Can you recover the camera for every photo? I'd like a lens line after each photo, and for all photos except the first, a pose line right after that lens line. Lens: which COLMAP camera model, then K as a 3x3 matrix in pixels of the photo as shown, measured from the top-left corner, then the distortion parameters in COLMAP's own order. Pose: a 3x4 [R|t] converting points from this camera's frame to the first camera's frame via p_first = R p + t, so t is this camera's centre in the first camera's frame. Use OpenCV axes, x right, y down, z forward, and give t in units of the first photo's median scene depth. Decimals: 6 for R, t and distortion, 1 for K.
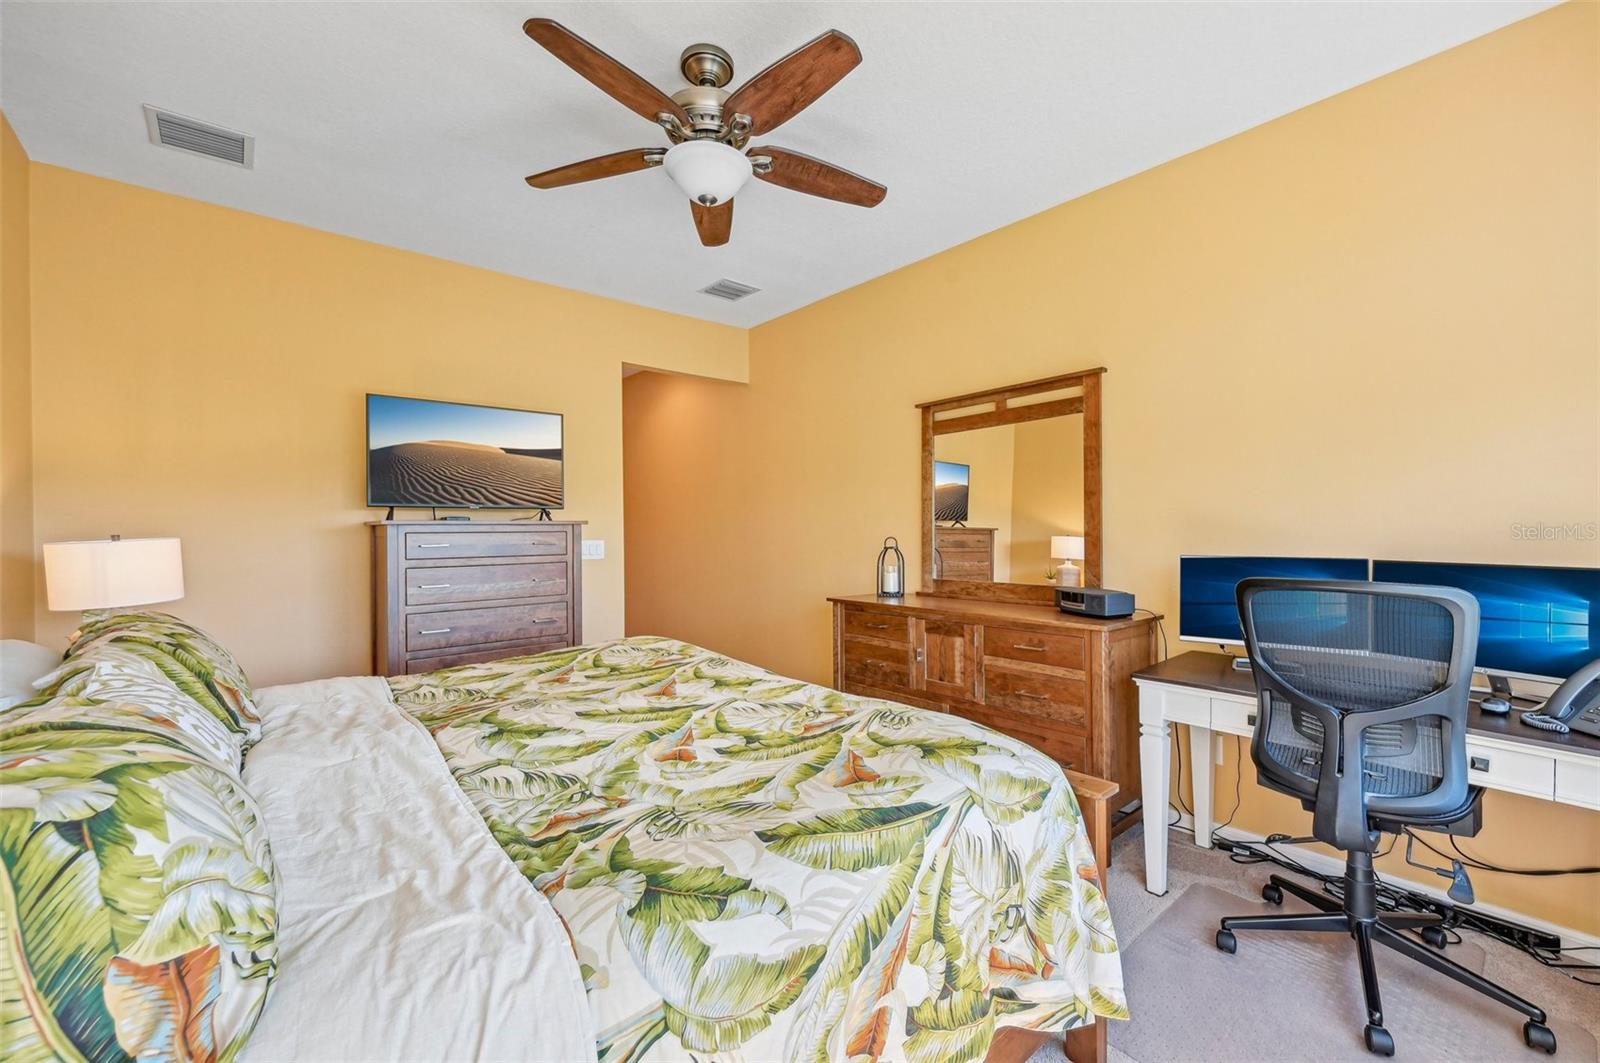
lens RADIAL K [[648.2, 0, 796.7], [0, 648.2, 523.2], [0, 0, 1]] dist [-0.000523, 0.000059]
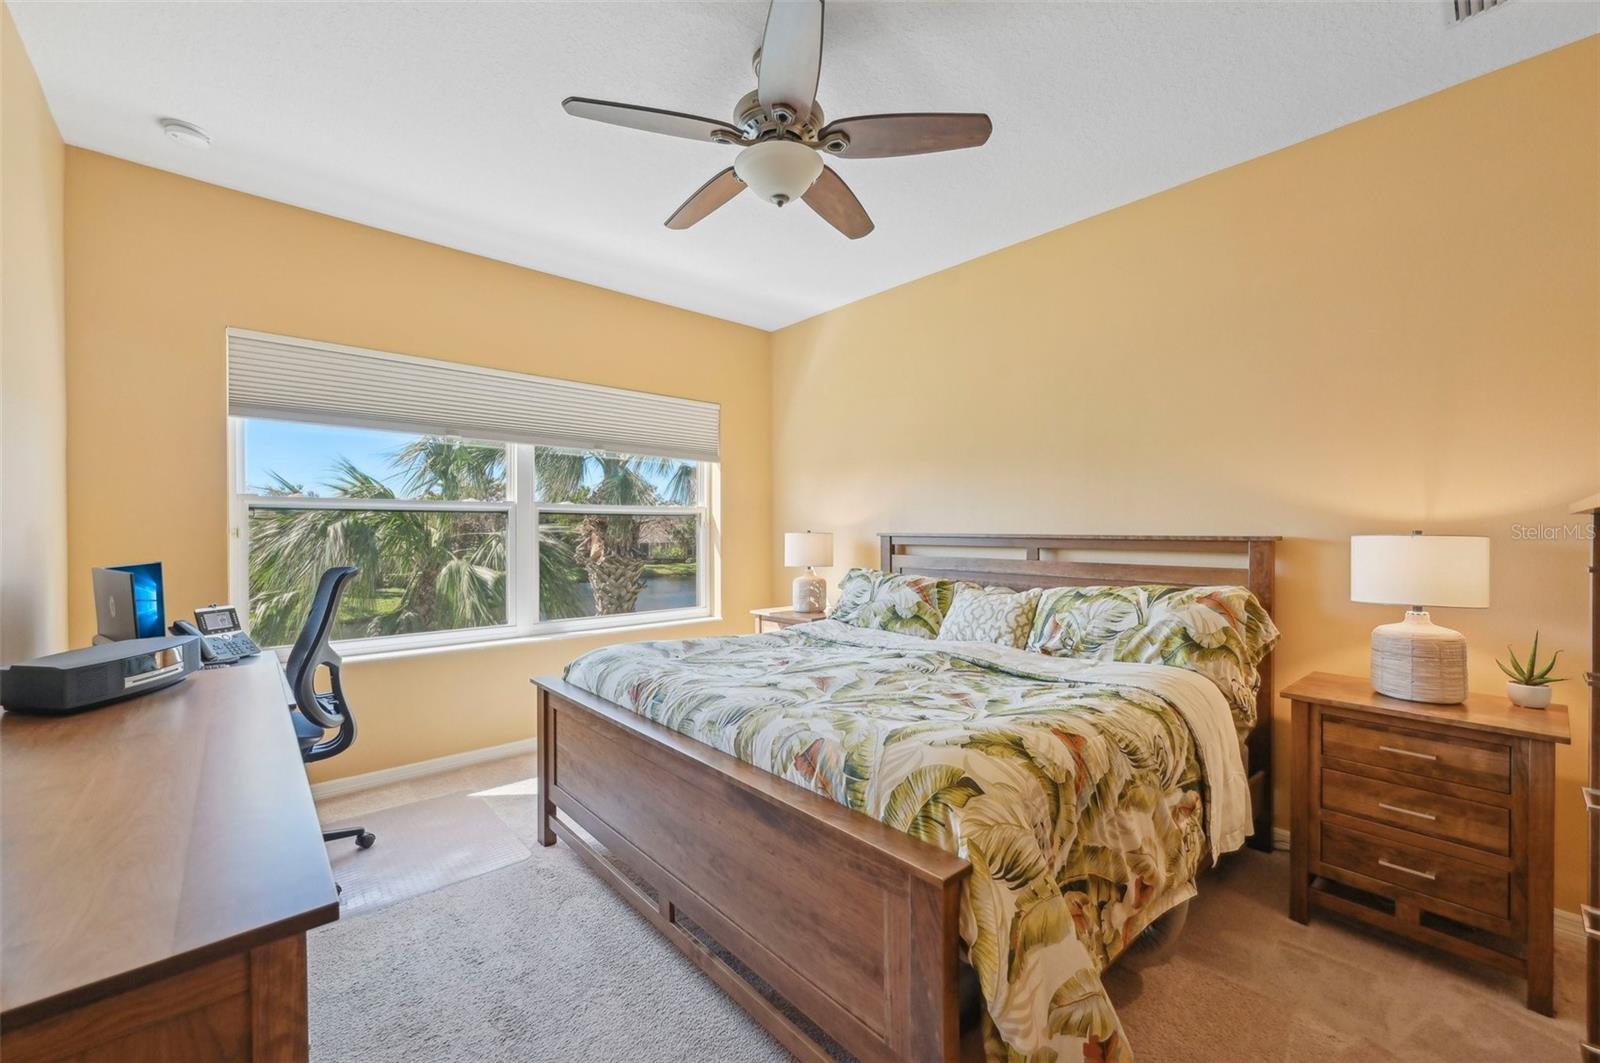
lens RADIAL K [[648.2, 0, 803.8], [0, 648.2, 530.5], [0, 0, 1]] dist [-0.000523, 0.000059]
pose [[-0.999248, 0.029187, -0.025517, 0.138278], [0.028782, 0.999456, 0.016082, 0.006232], [0.025973, 0.015336, -0.999545, 2.213387]]
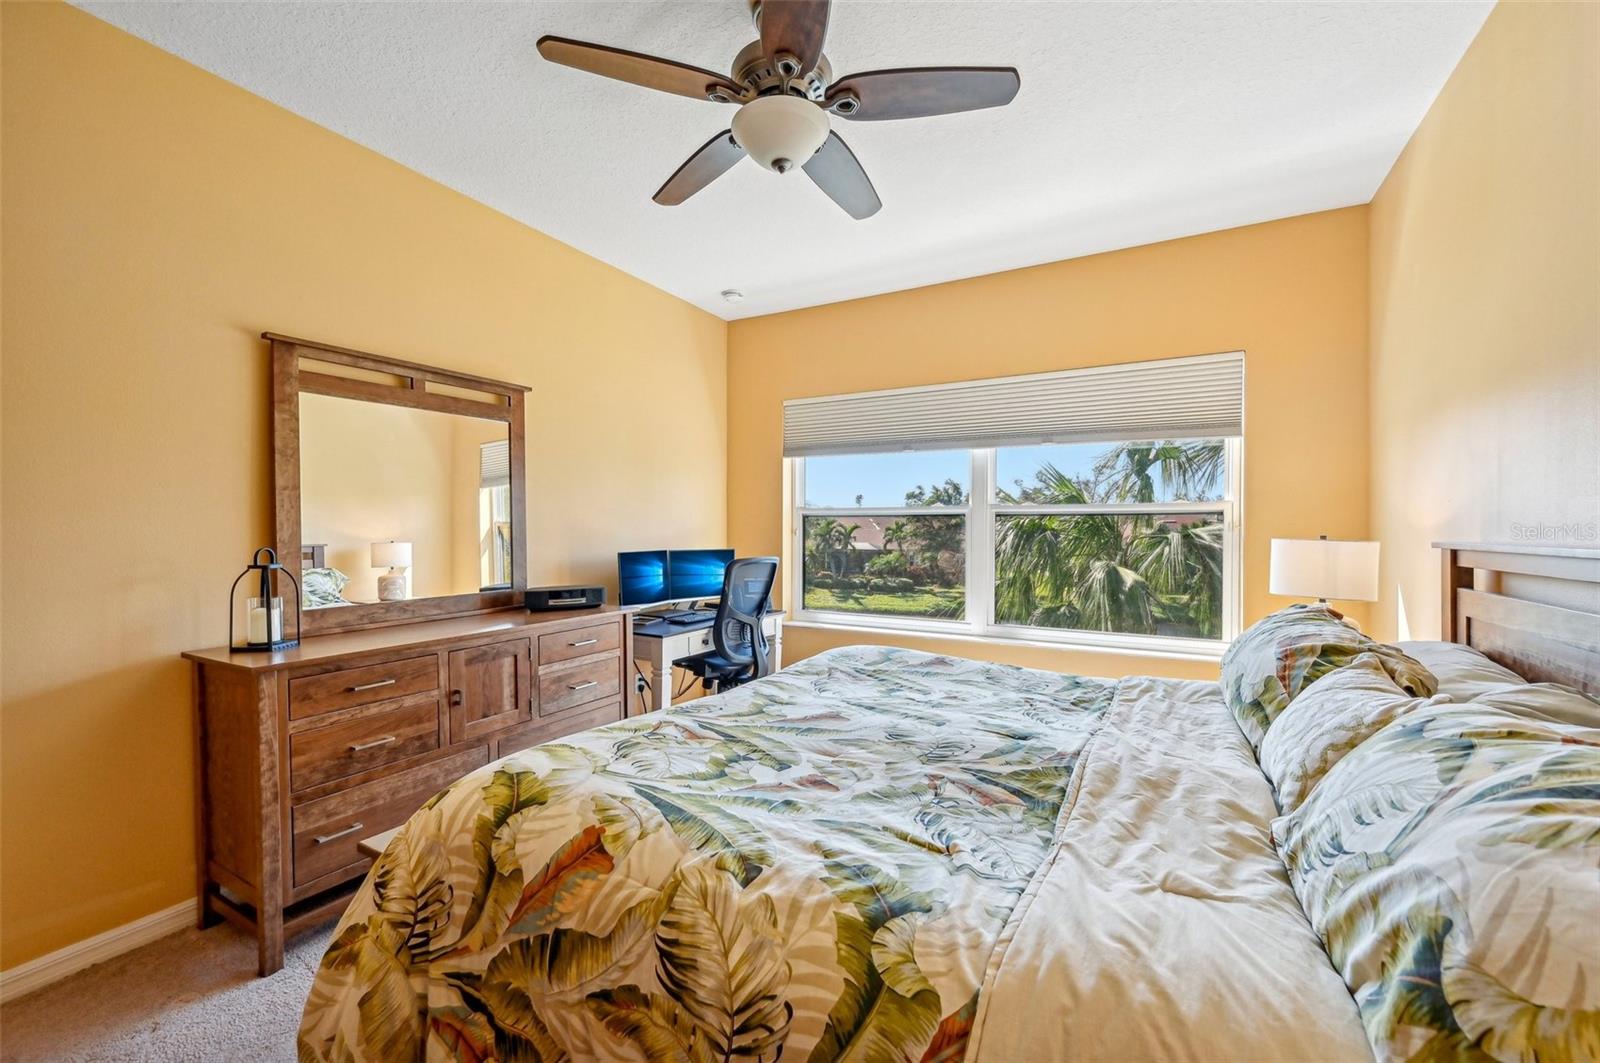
lens RADIAL K [[648.2, 0, 802.4], [0, 648.2, 534.1], [0, 0, 1]] dist [-0.000523, 0.000059]
pose [[-0.346066, 0.021208, 0.937970, -0.961016], [0.018529, 0.999704, -0.015767, 0.046316], [-0.938027, 0.011923, -0.346357, 1.276133]]
